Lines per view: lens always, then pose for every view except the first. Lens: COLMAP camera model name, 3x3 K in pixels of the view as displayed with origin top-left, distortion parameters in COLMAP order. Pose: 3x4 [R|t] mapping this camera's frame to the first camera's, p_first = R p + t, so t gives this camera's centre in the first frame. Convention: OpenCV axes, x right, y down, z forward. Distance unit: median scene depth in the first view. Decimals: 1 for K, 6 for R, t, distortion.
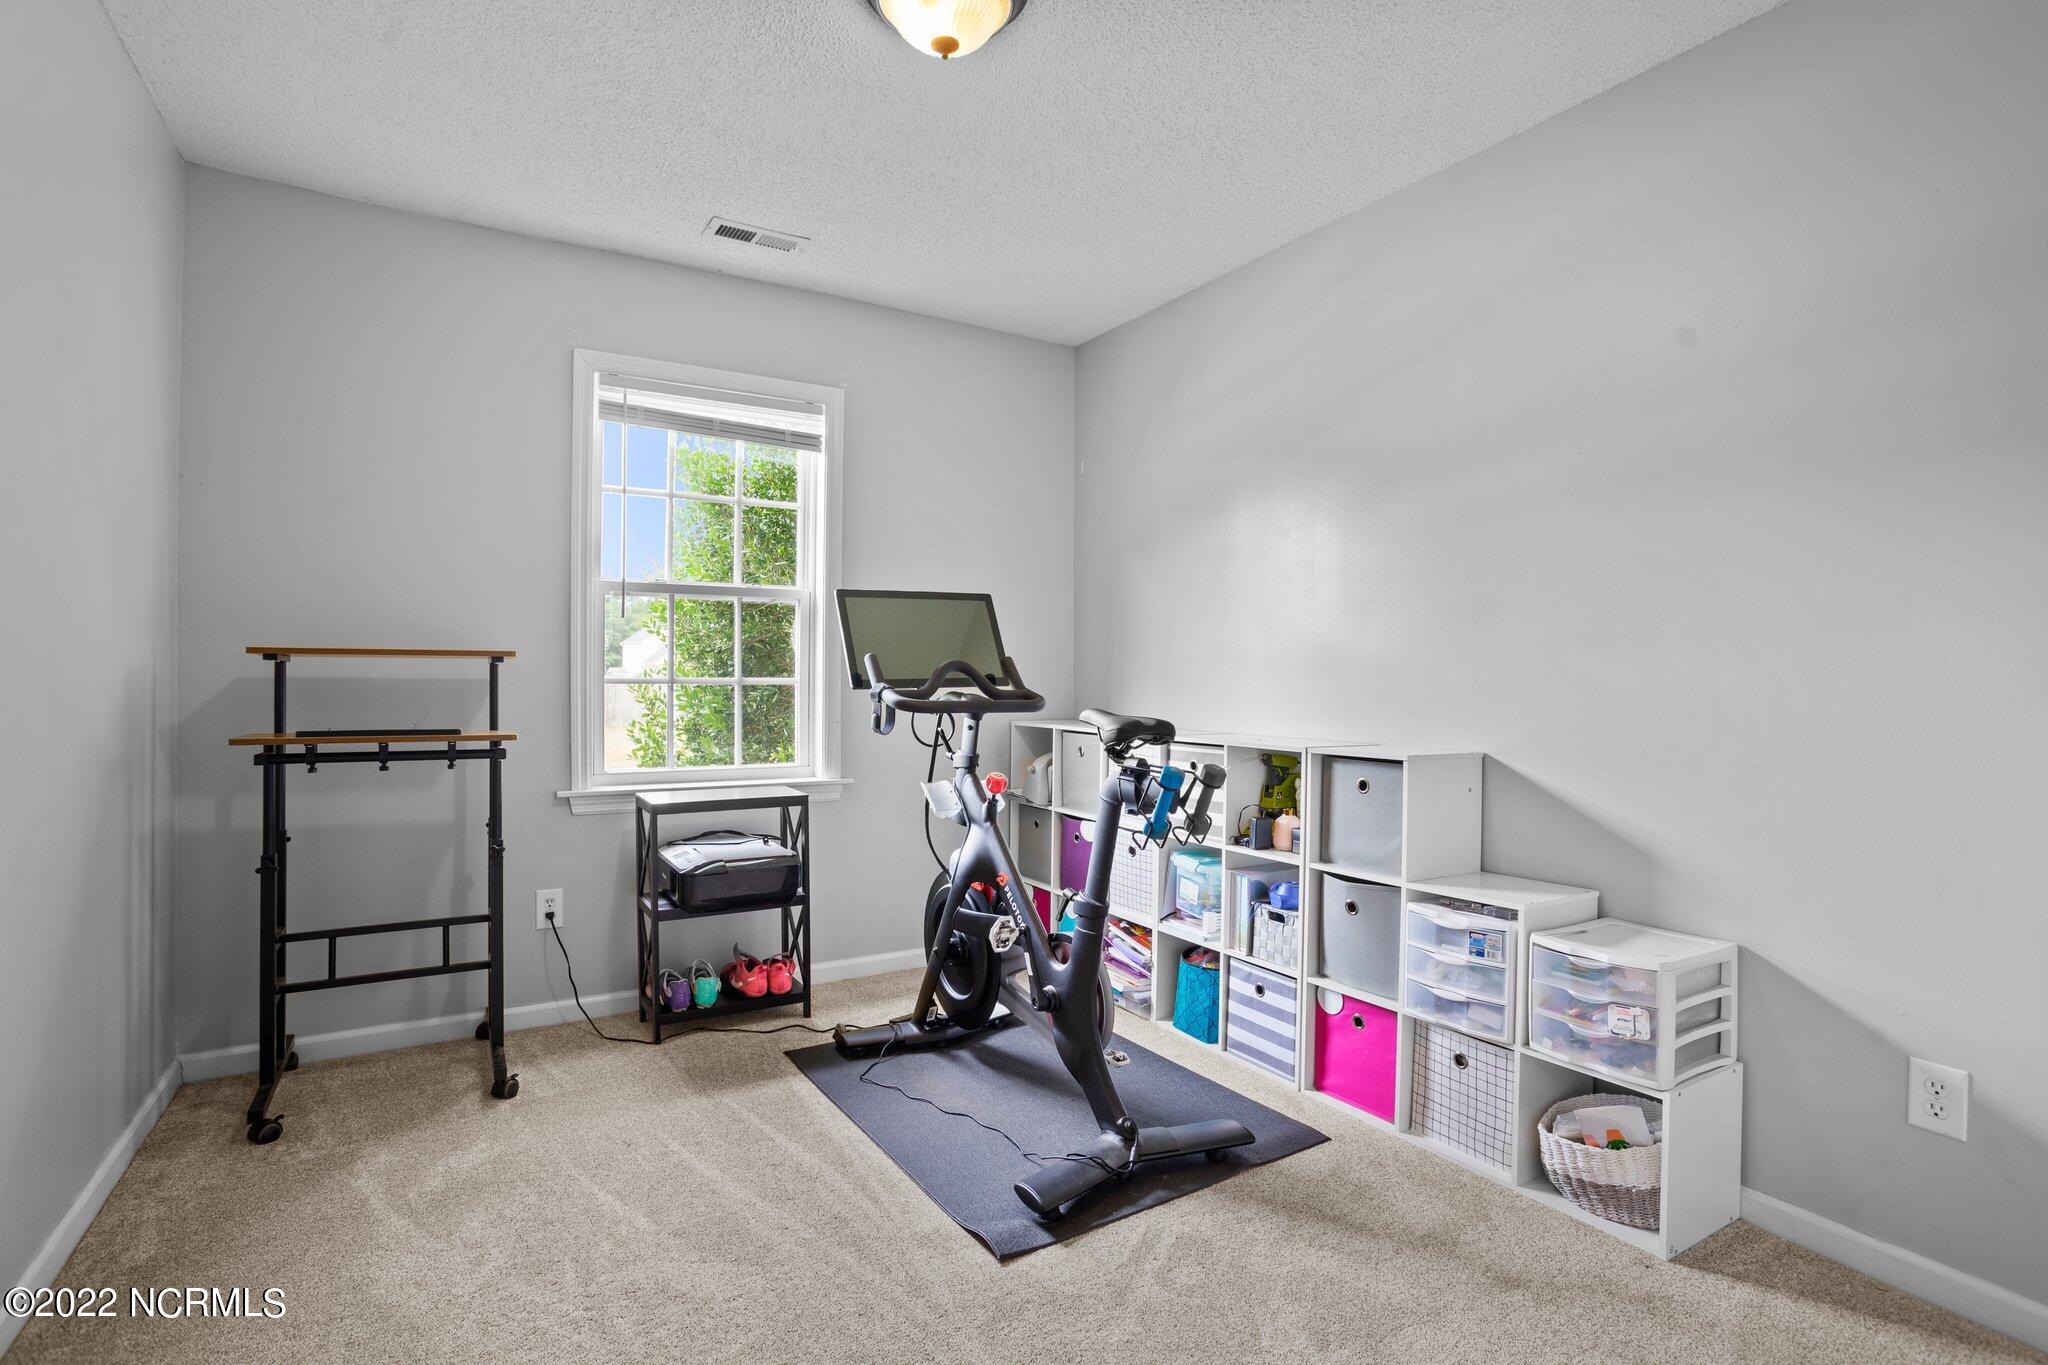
lens RADIAL K [[995.6, 0, 1034.4], [0, 995.6, 686.0], [0, 0, 1]] dist [-0.064473, 0.018422]
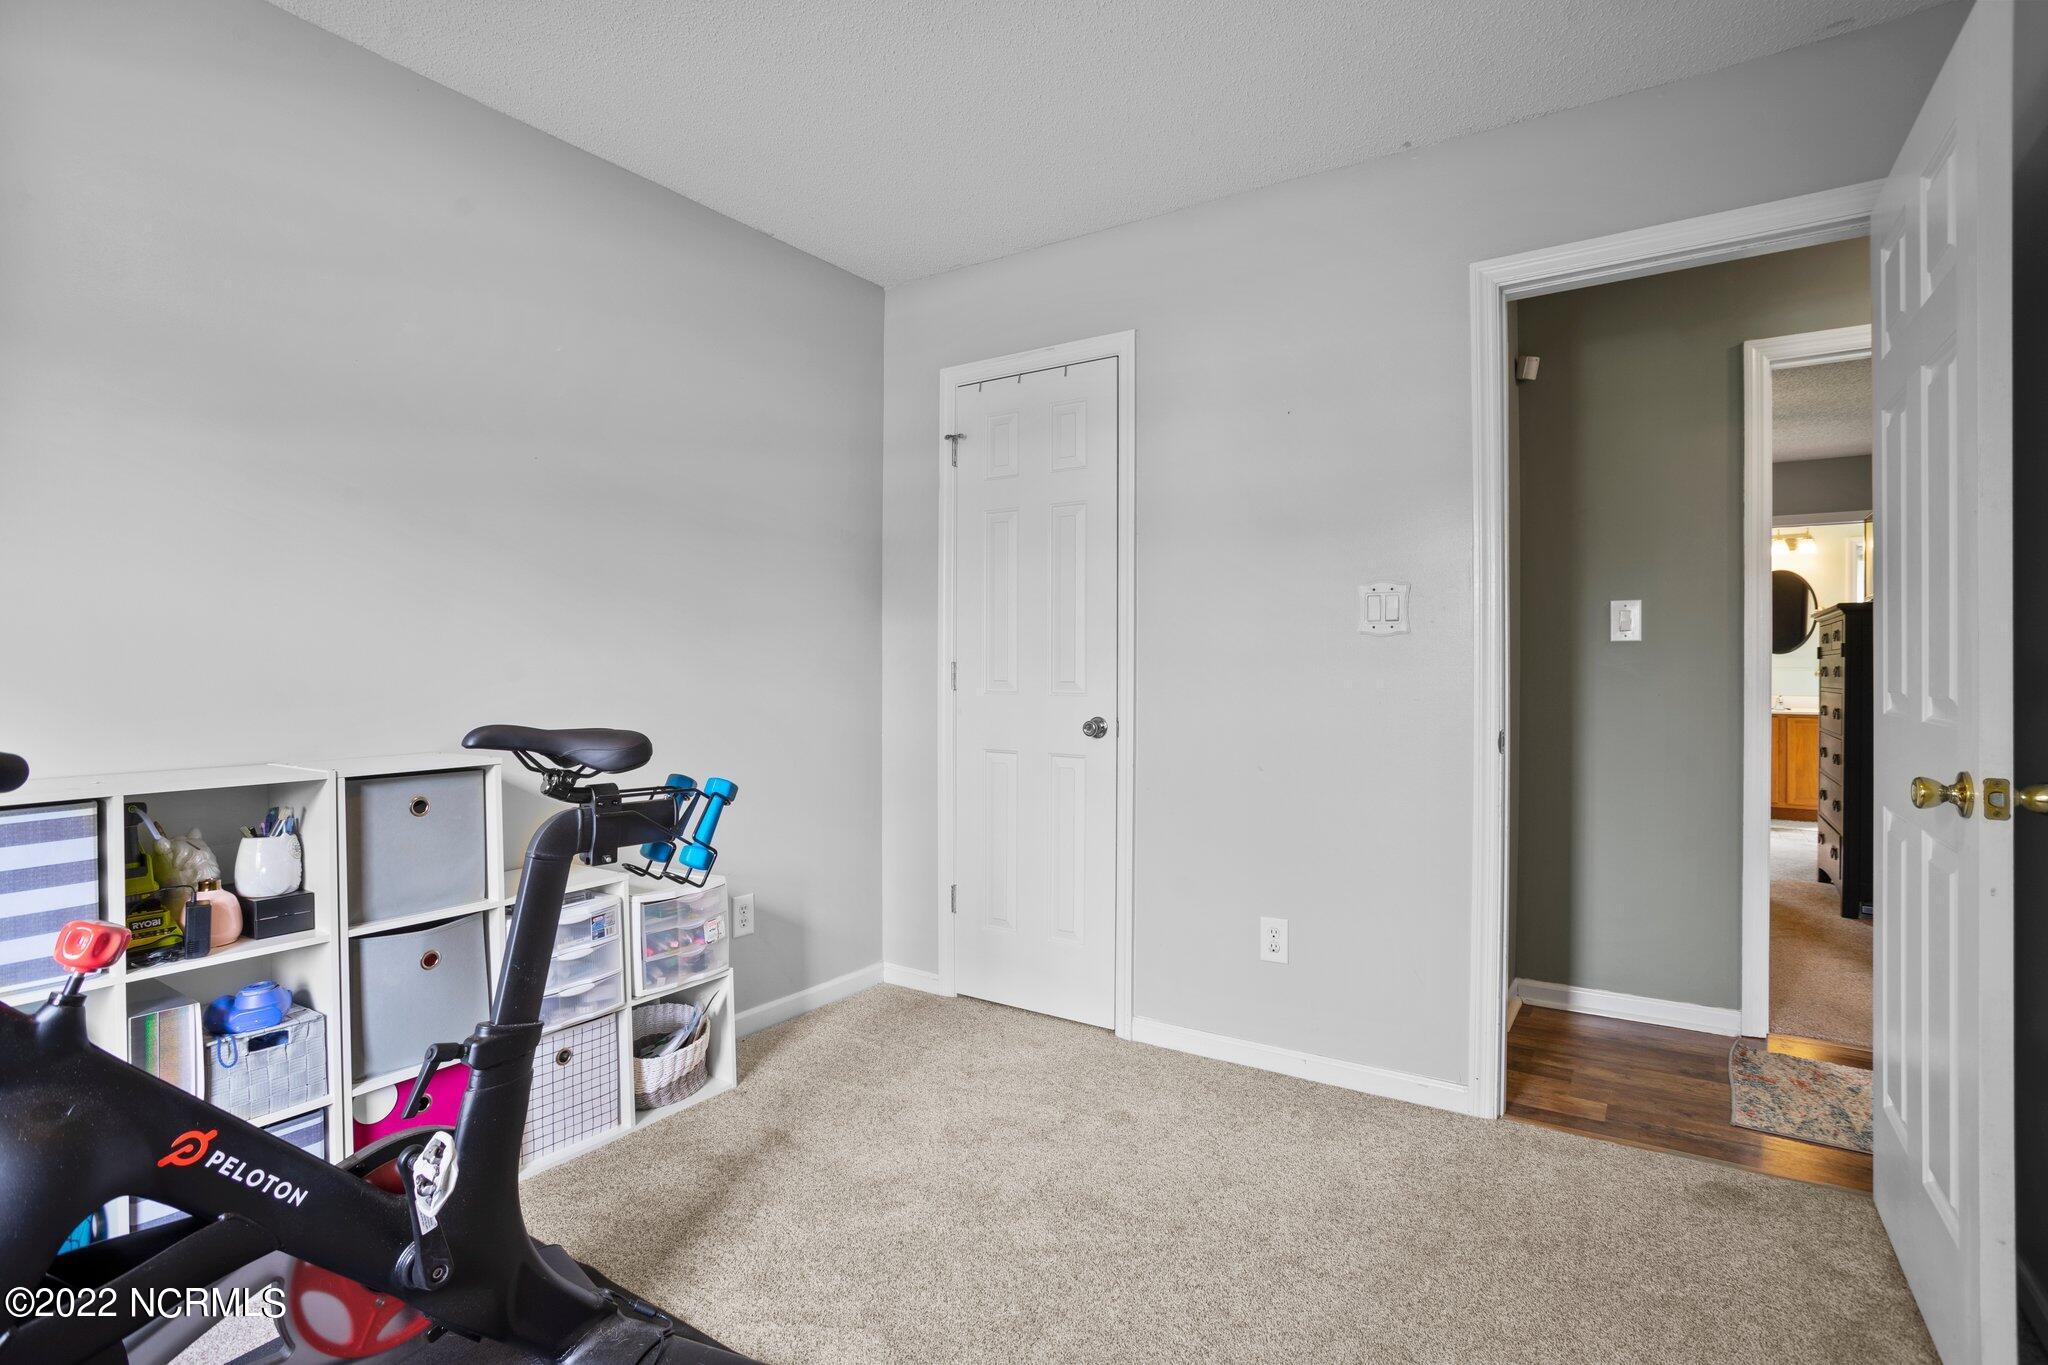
lens RADIAL K [[995.6, 0, 1032.9], [0, 995.6, 666.4], [0, 0, 1]] dist [-0.064473, 0.018422]
pose [[-0.420376, -0.014843, 0.907229, -0.660907], [0.001776, 0.999851, 0.017182, -0.028677], [-0.907348, 0.008834, -0.420287, 0.989918]]
